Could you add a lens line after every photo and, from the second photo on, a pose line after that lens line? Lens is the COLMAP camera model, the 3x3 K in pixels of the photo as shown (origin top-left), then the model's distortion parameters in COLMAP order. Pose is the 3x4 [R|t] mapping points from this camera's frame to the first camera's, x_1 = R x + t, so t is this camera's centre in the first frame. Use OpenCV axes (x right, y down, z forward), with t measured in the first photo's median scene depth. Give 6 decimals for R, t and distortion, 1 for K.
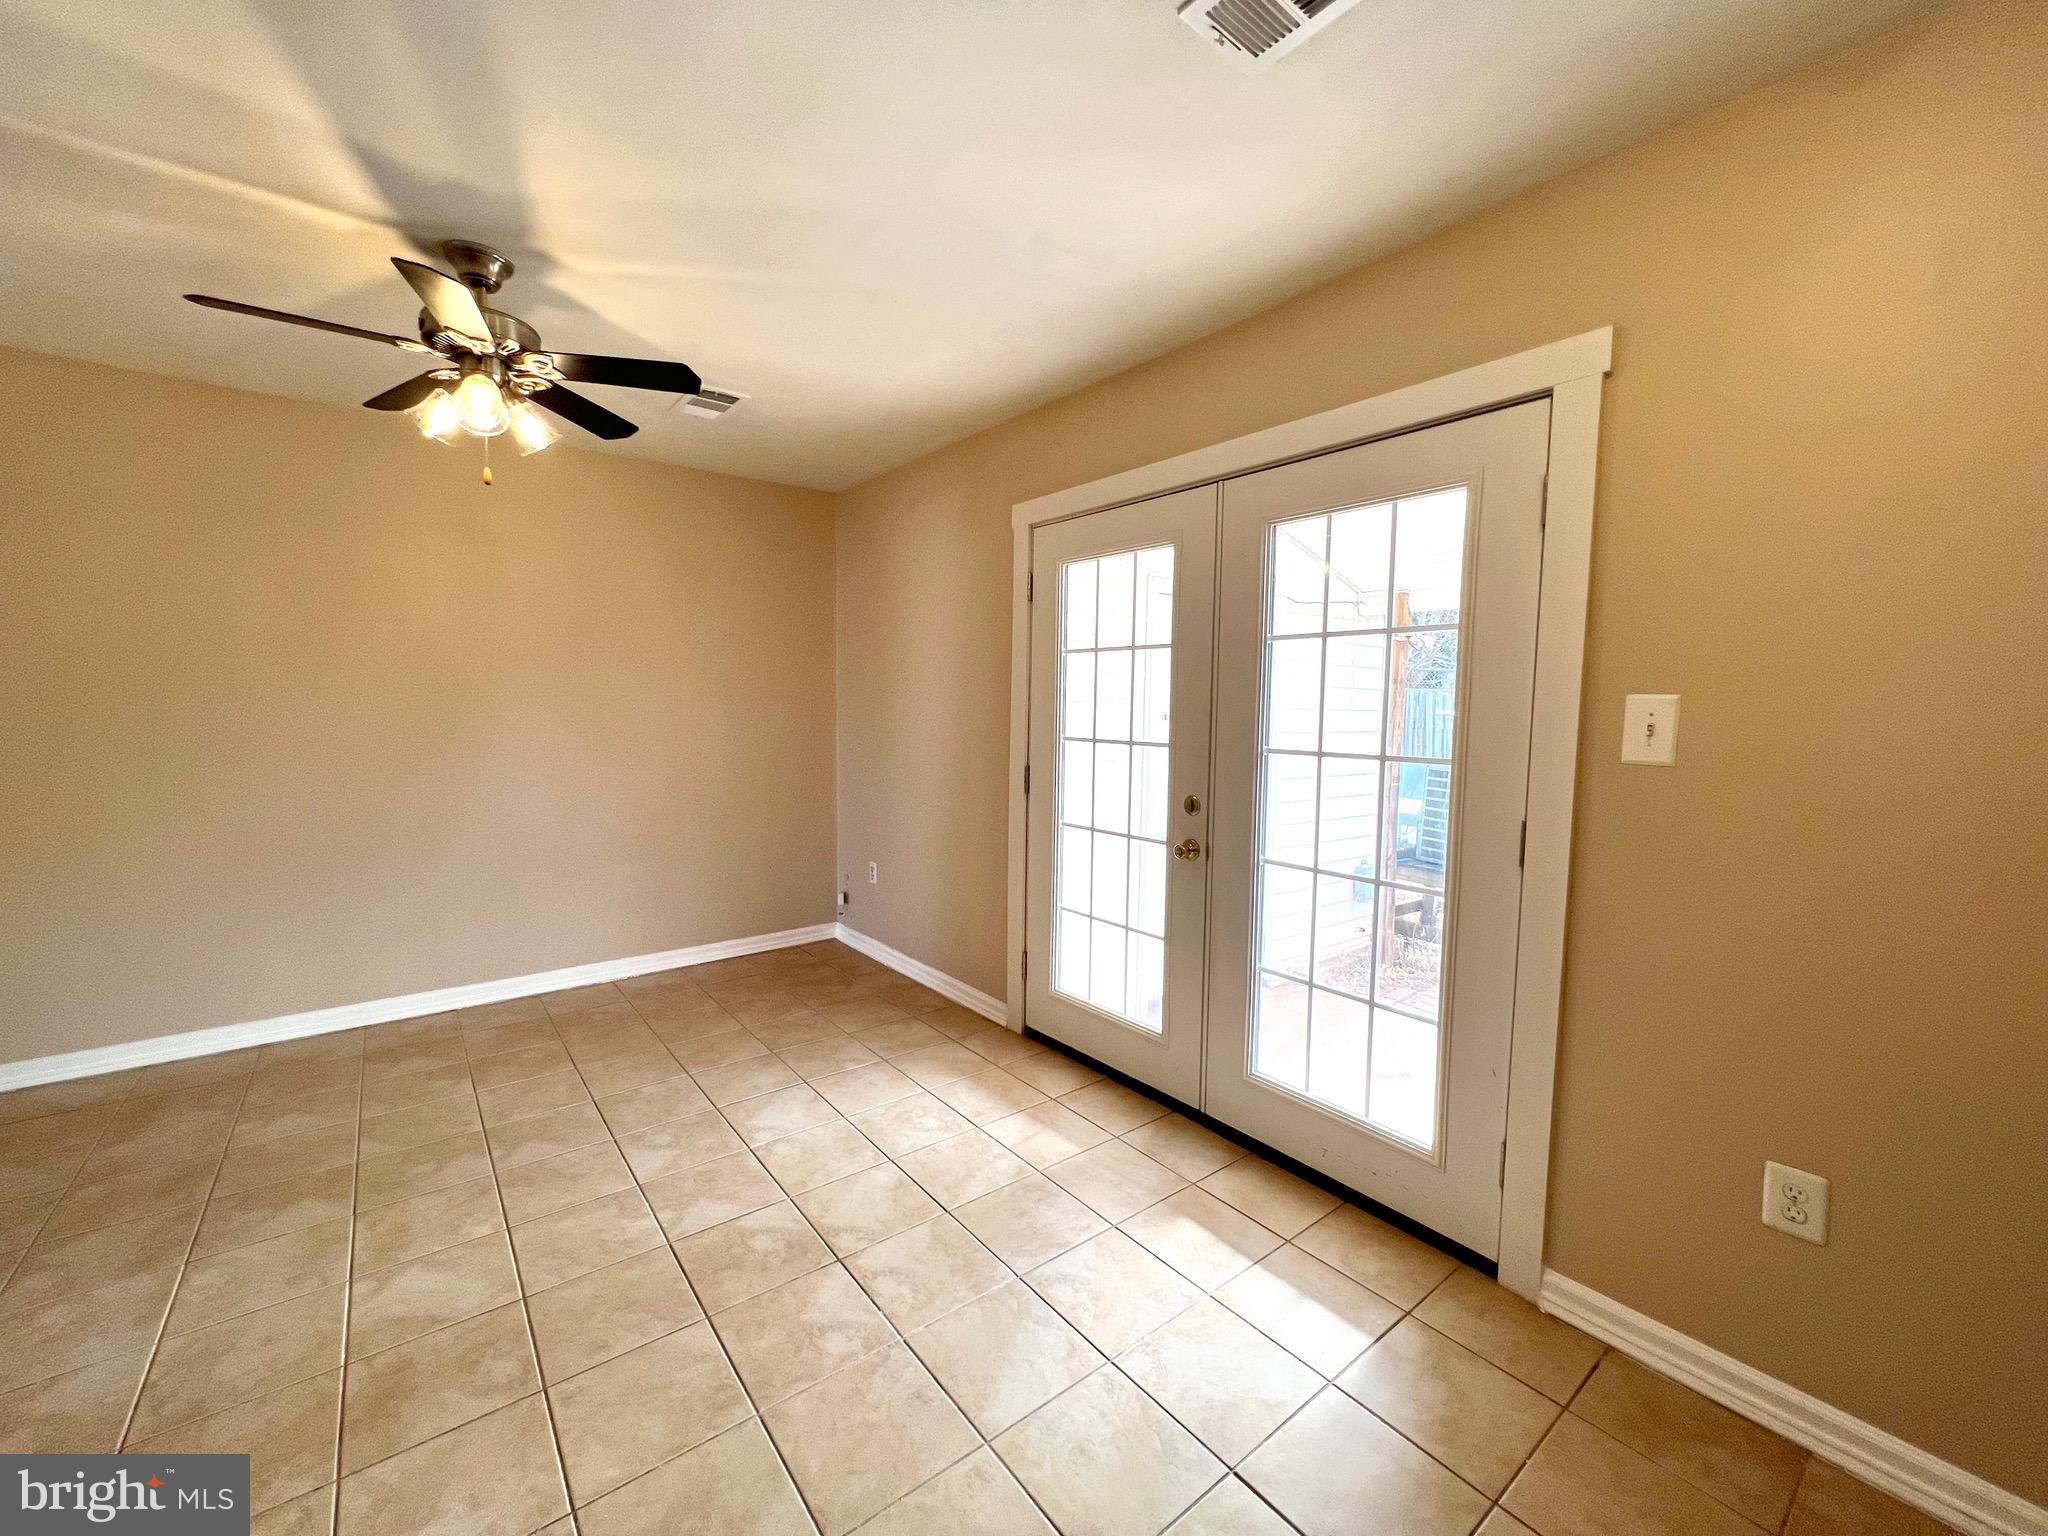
lens RADIAL K [[820.8, 0, 1036.3], [0, 820.8, 781.4], [0, 0, 1]] dist [-0.005840, 0.002270]
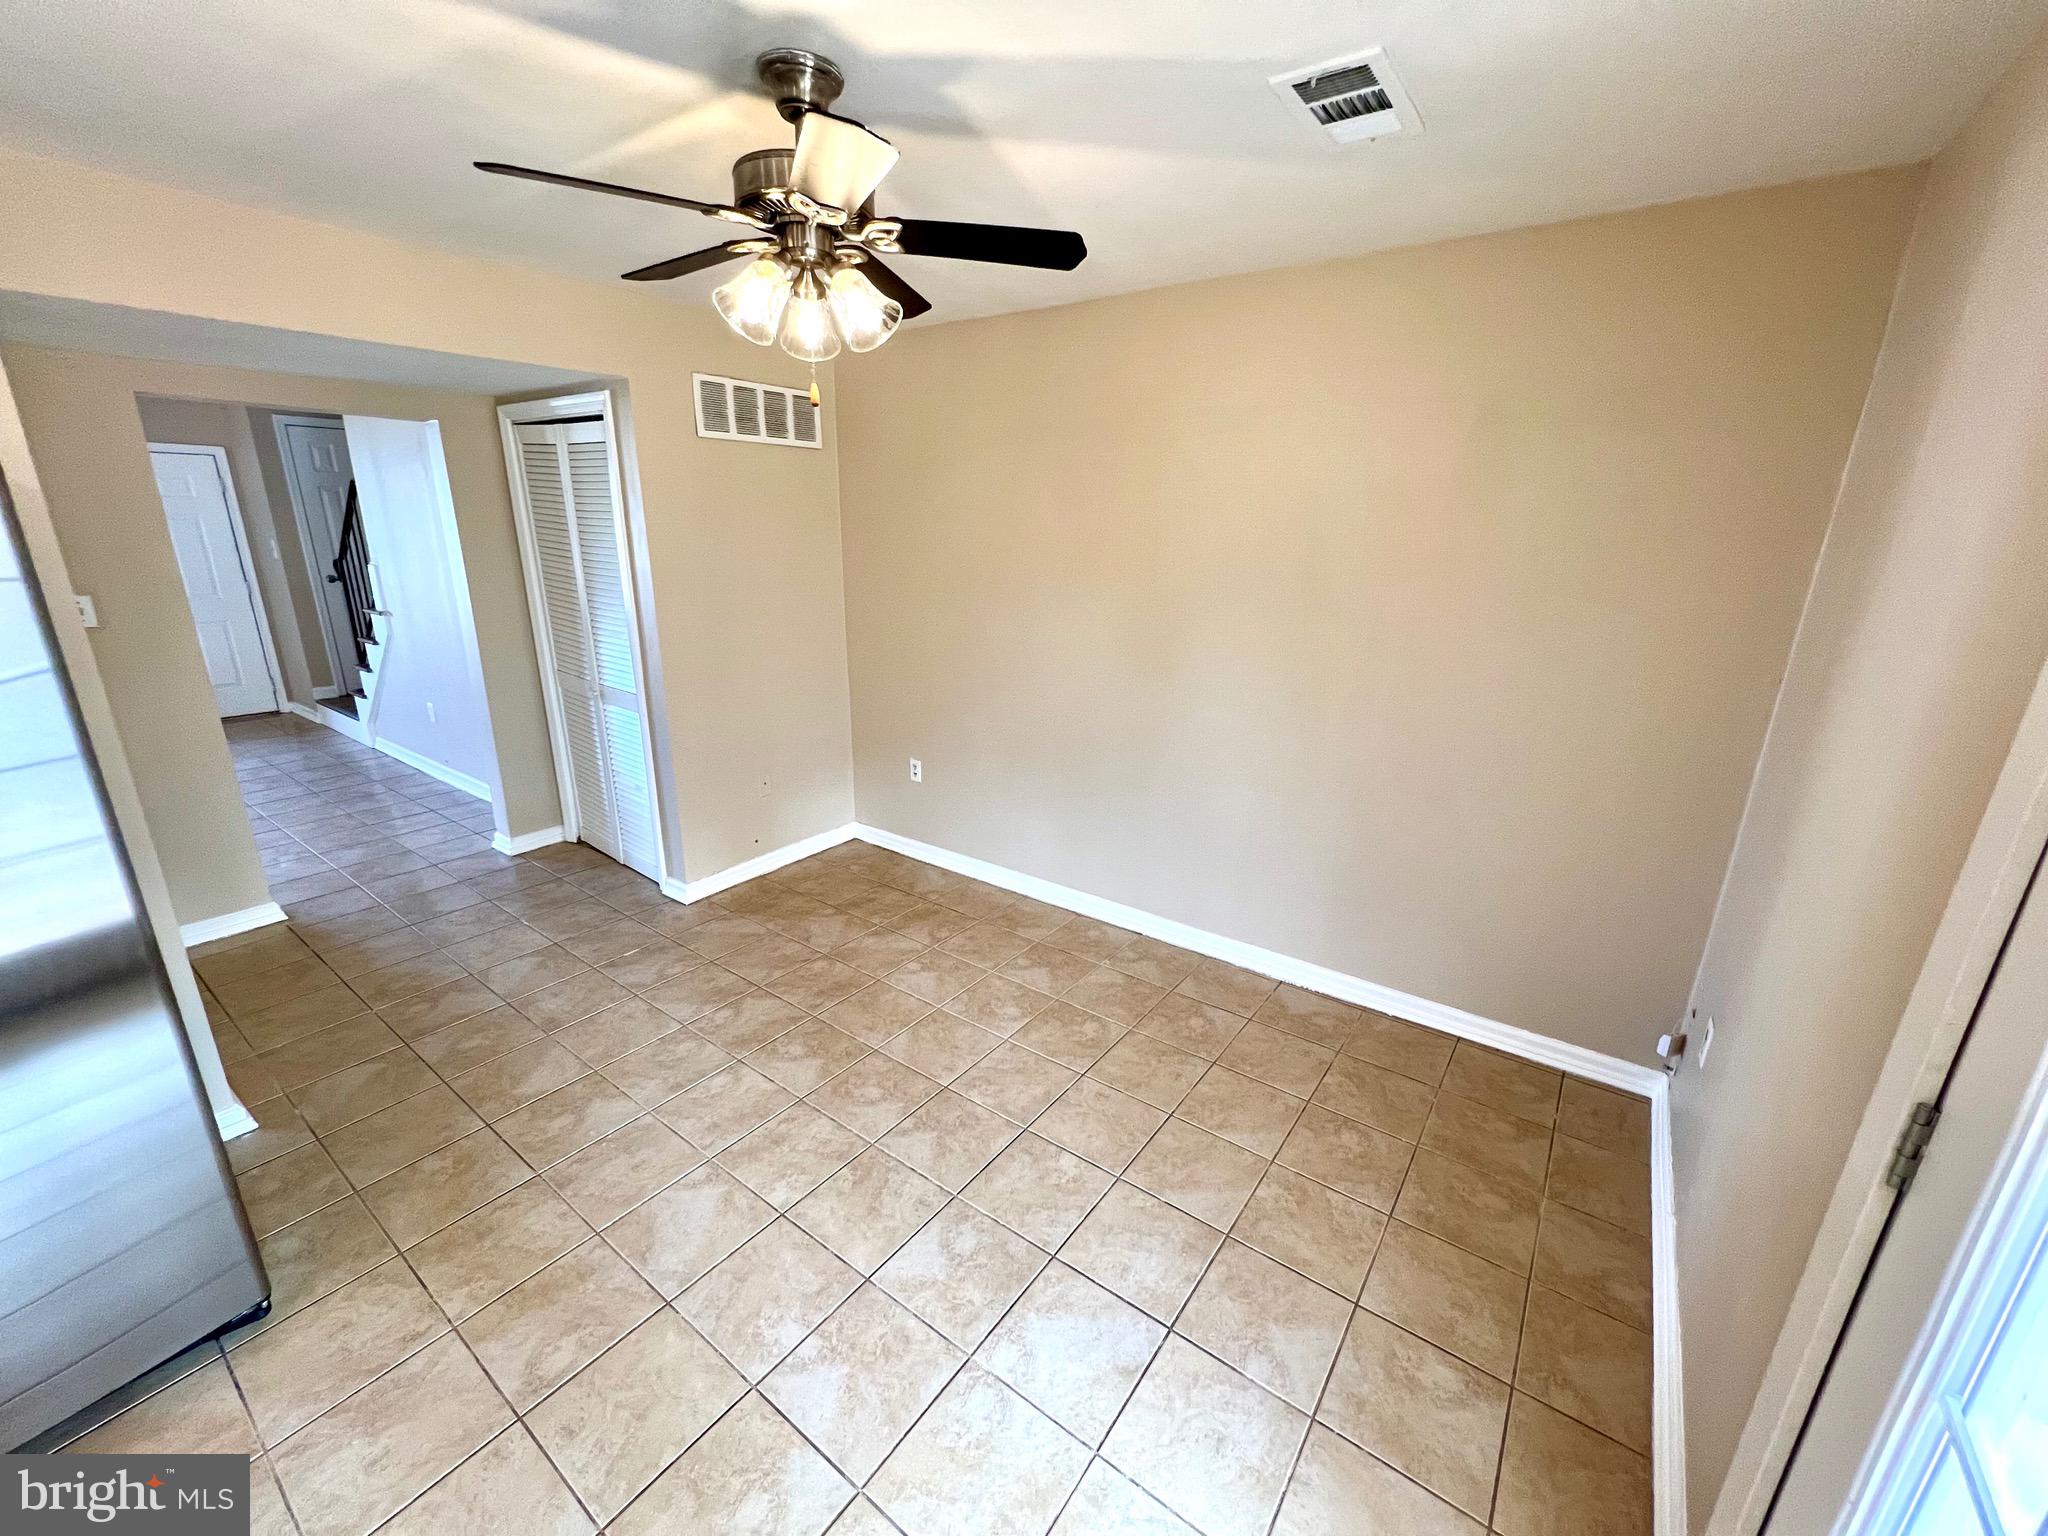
lens RADIAL K [[820.8, 0, 1024.9], [0, 820.8, 777.6], [0, 0, 1]] dist [-0.005840, 0.002270]
pose [[0.254782, 0.284034, -0.924343, 0.177104], [-0.099708, 0.958511, 0.267050, -0.229106], [0.961844, 0.024125, 0.272532, 0.888499]]
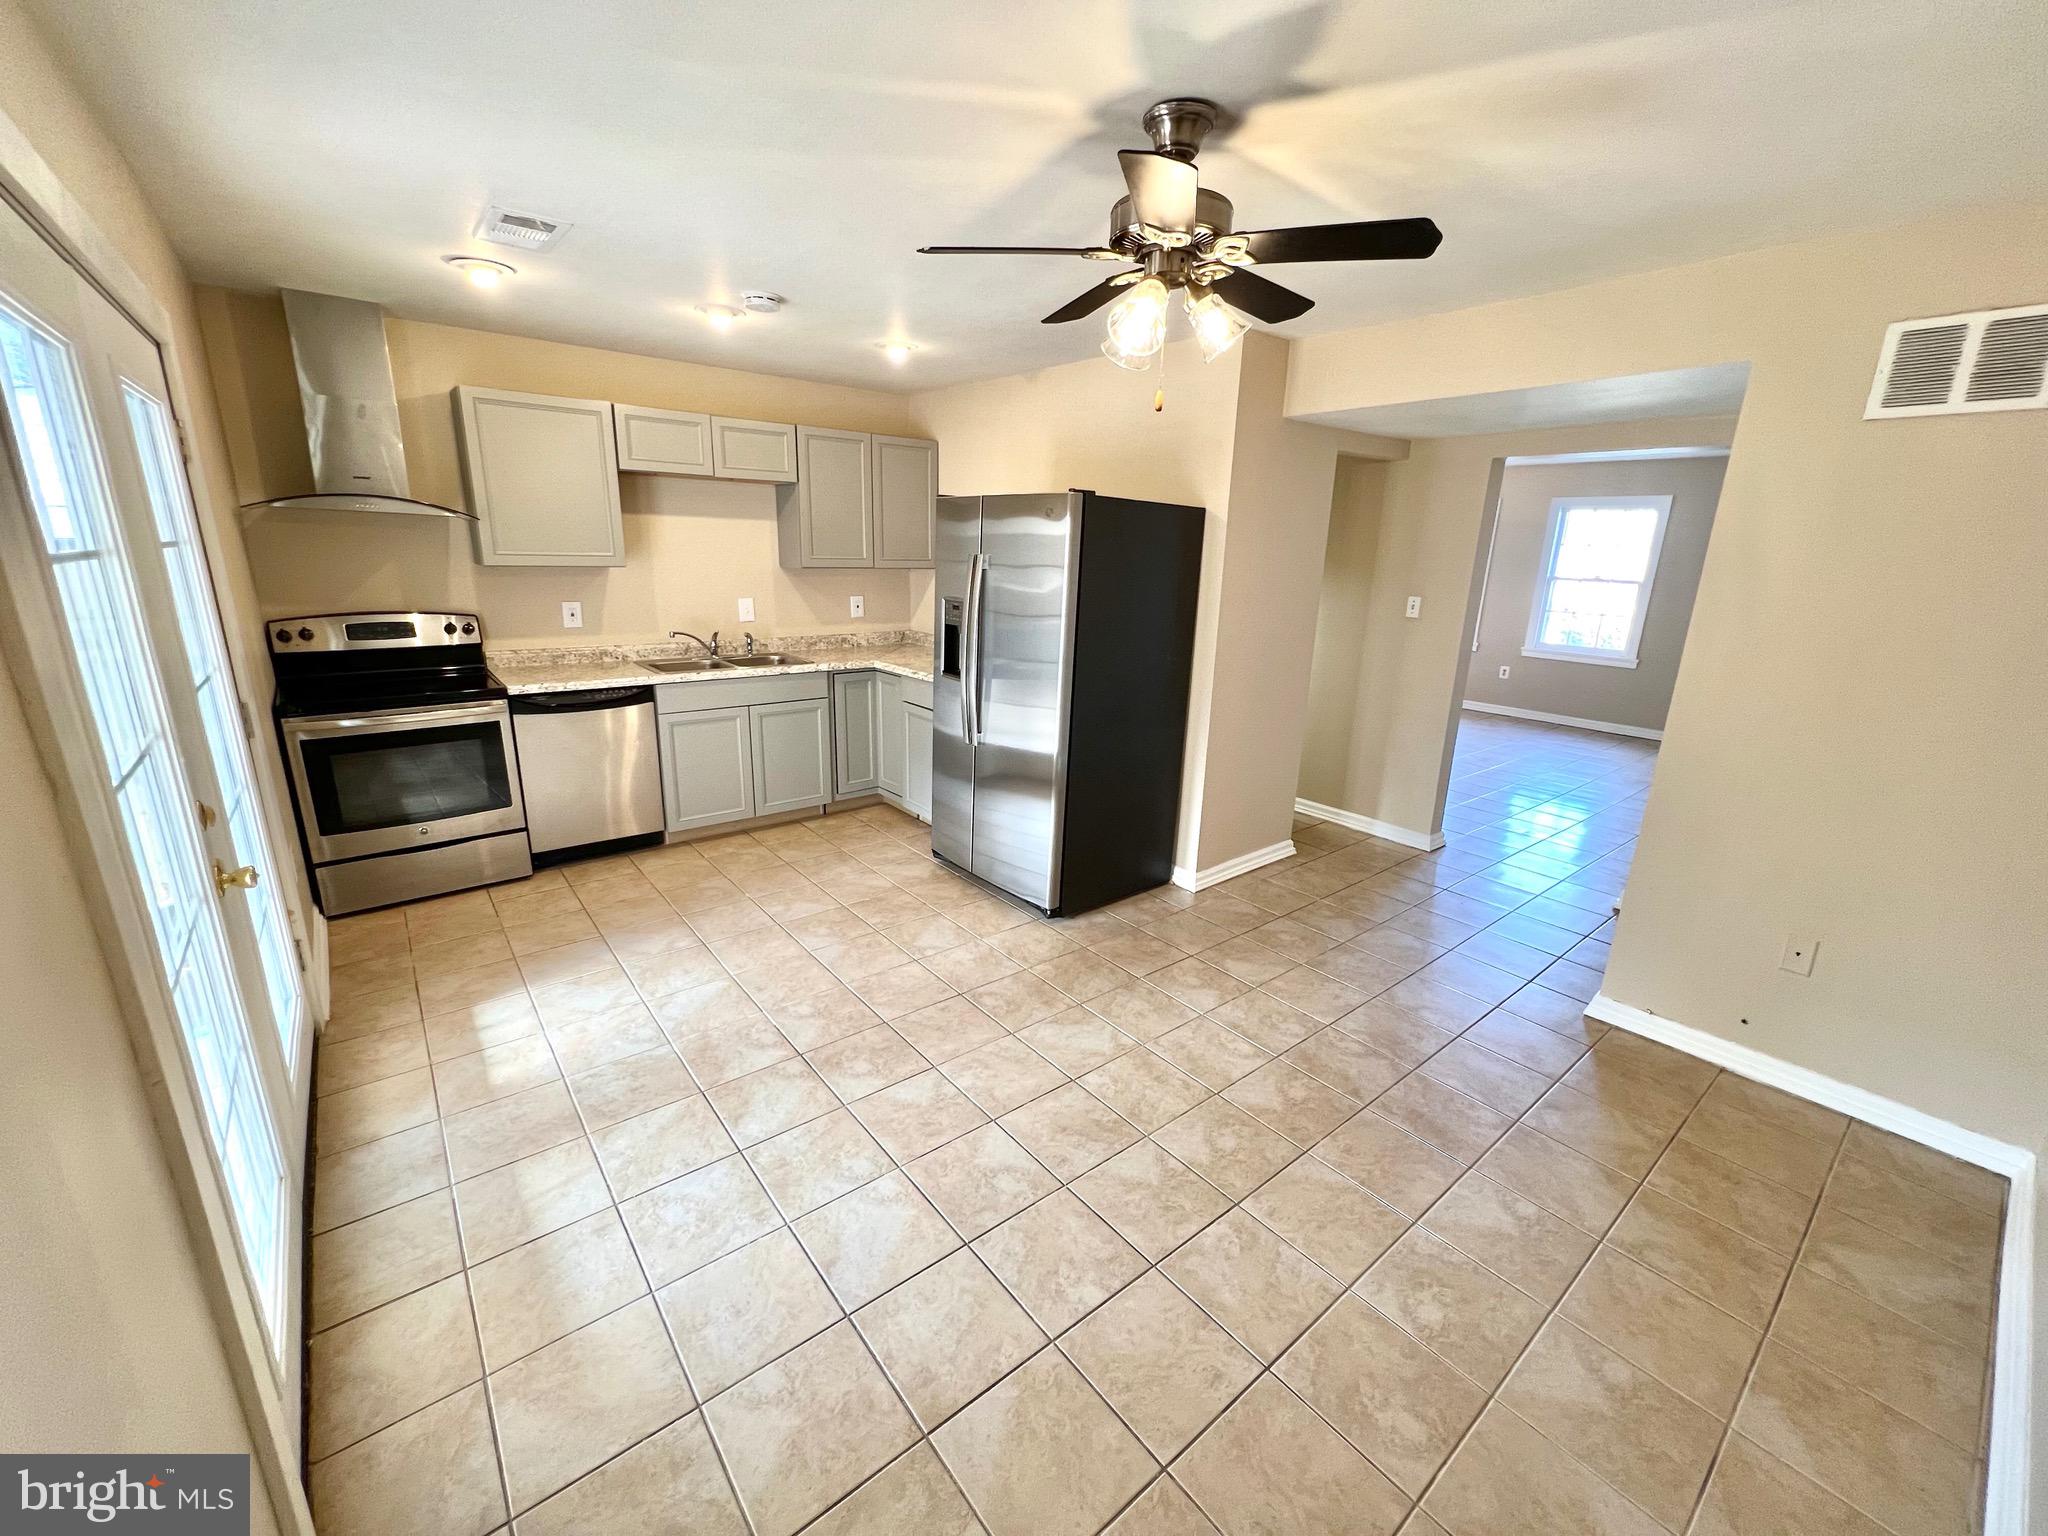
lens RADIAL K [[820.8, 0, 1013.1], [0, 820.8, 767.5], [0, 0, 1]] dist [-0.005840, 0.002270]
pose [[-0.999160, -0.040899, -0.002658, -0.475587], [-0.039245, 0.936018, 0.349757, -0.274019], [-0.011816, 0.349567, -0.936837, 1.757957]]
